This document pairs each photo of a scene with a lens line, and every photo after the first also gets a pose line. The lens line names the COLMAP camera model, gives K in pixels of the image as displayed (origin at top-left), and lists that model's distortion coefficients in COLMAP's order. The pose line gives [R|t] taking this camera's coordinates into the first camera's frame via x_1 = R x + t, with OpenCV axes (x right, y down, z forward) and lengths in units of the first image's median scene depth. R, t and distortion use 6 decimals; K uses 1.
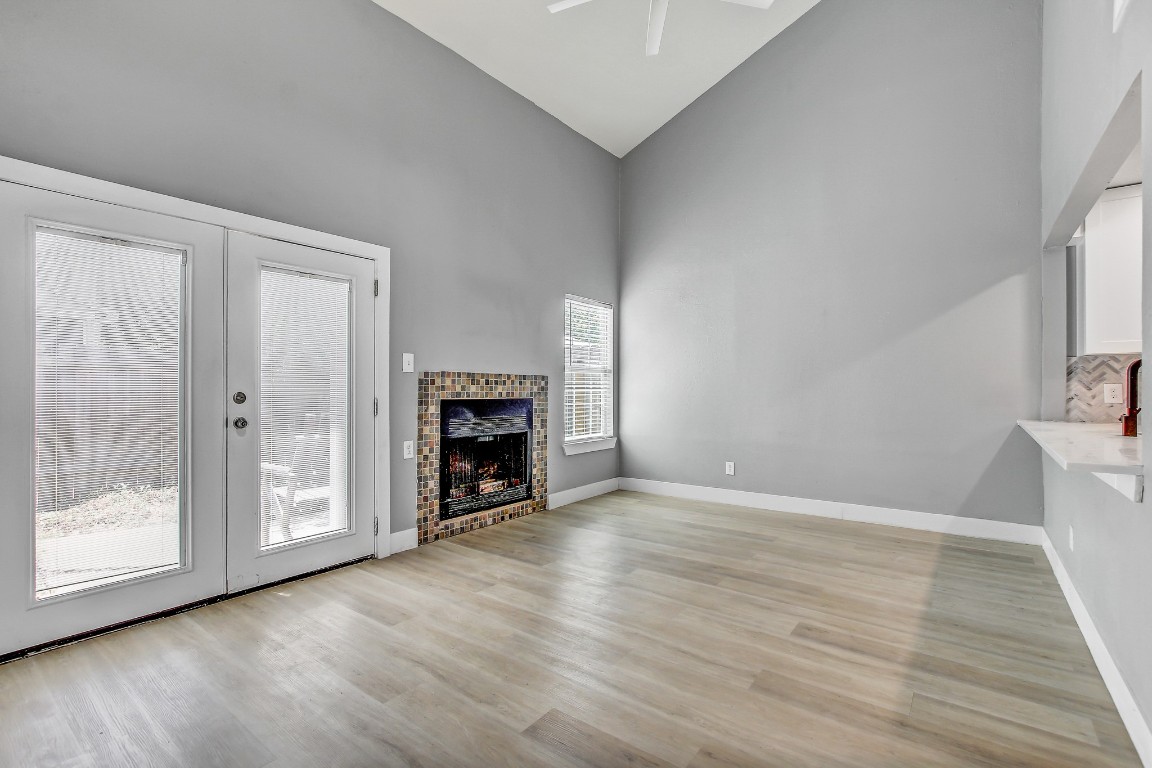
lens RADIAL K [[531.7, 0, 577.7], [0, 531.7, 387.6], [0, 0, 1]] dist [-0.015229, 0.003819]
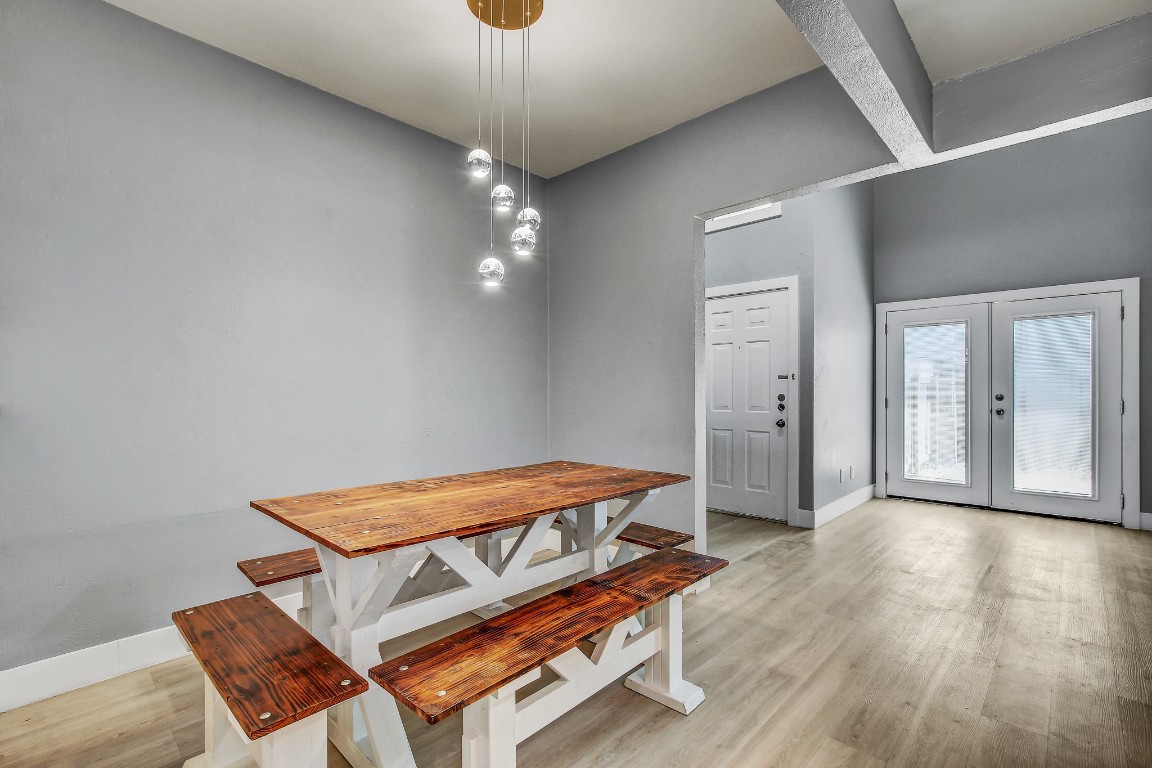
lens RADIAL K [[531.7, 0, 571.5], [0, 531.7, 391.1], [0, 0, 1]] dist [-0.015229, 0.003819]
pose [[-0.116062, -0.002574, -0.993239, 0.974402], [0.000720, 0.999996, -0.002676, 0.001218], [0.993242, -0.001026, -0.116060, -0.157006]]
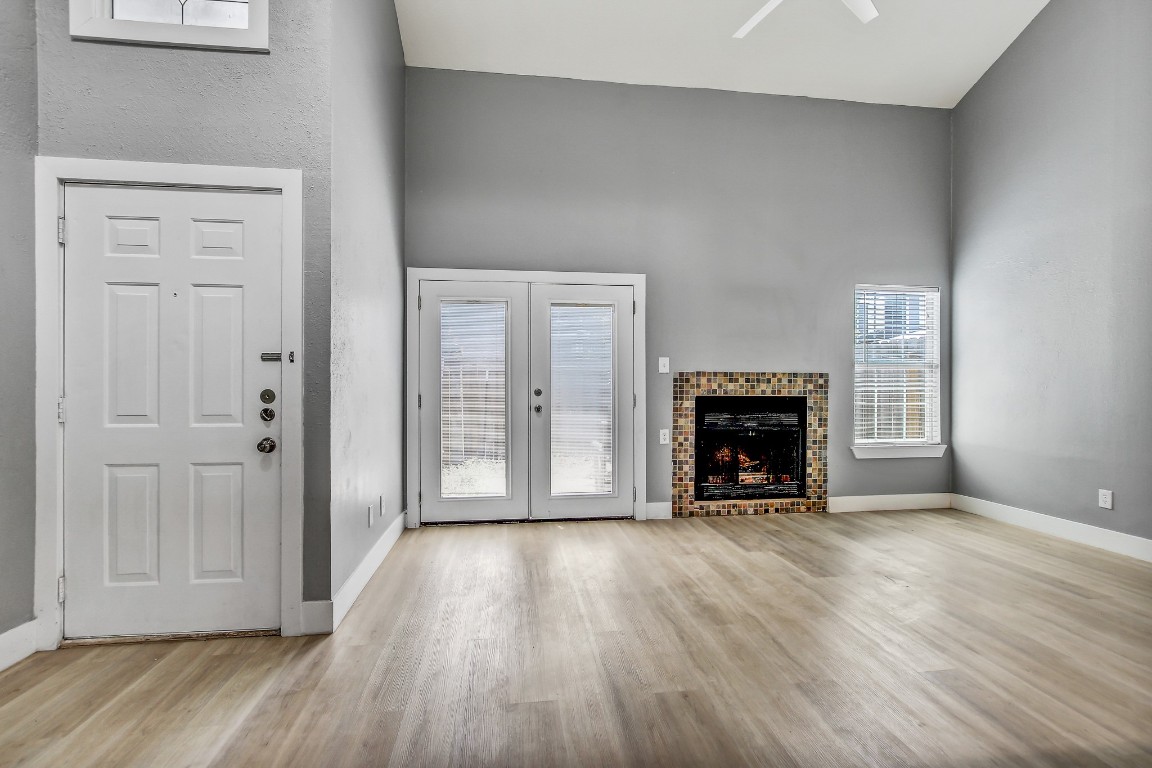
lens RADIAL K [[531.7, 0, 574.1], [0, 531.7, 388.8], [0, 0, 1]] dist [-0.015229, 0.003819]
pose [[0.700641, 0.002693, -0.713509, 0.410314], [0.000802, 0.999989, 0.004562, 0.001546], [0.713513, -0.003769, 0.700631, 0.000047]]
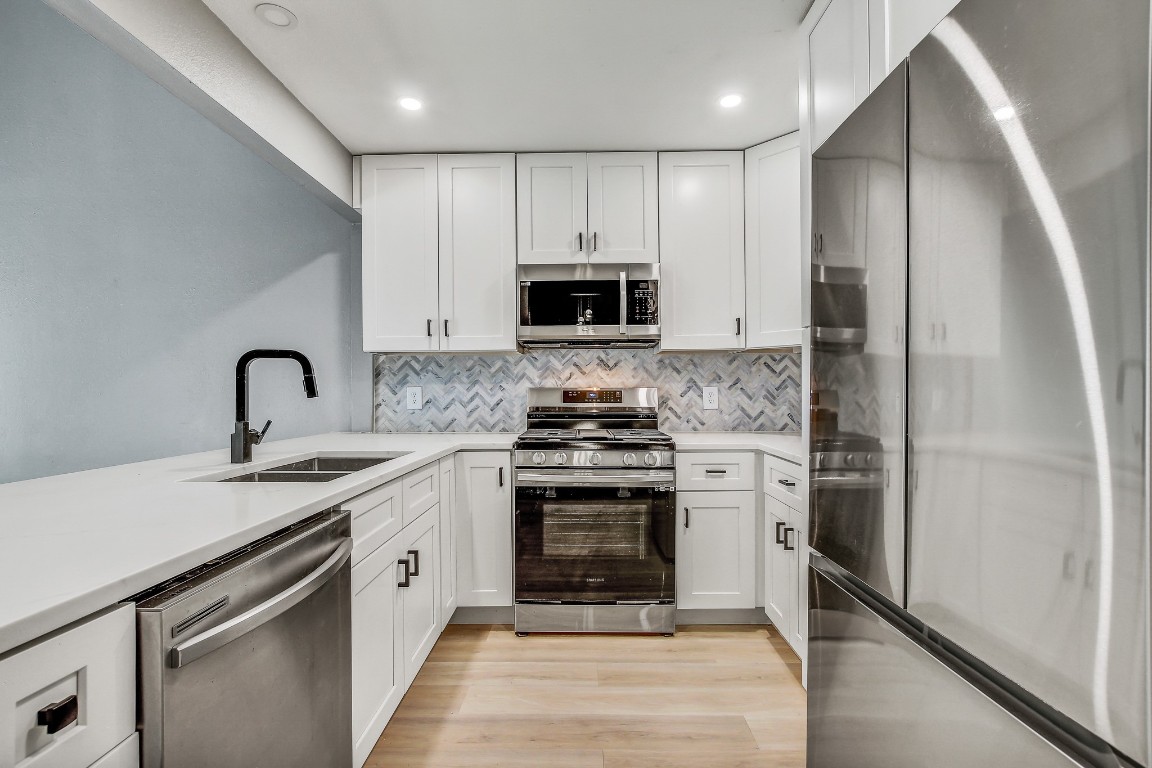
lens RADIAL K [[531.7, 0, 574.0], [0, 531.7, 387.3], [0, 0, 1]] dist [-0.015229, 0.003819]
pose [[0.810027, -0.011003, 0.586289, 0.695334], [0.009607, 0.999939, 0.005492, -0.009190], [-0.586314, 0.001184, 0.810083, 0.126461]]
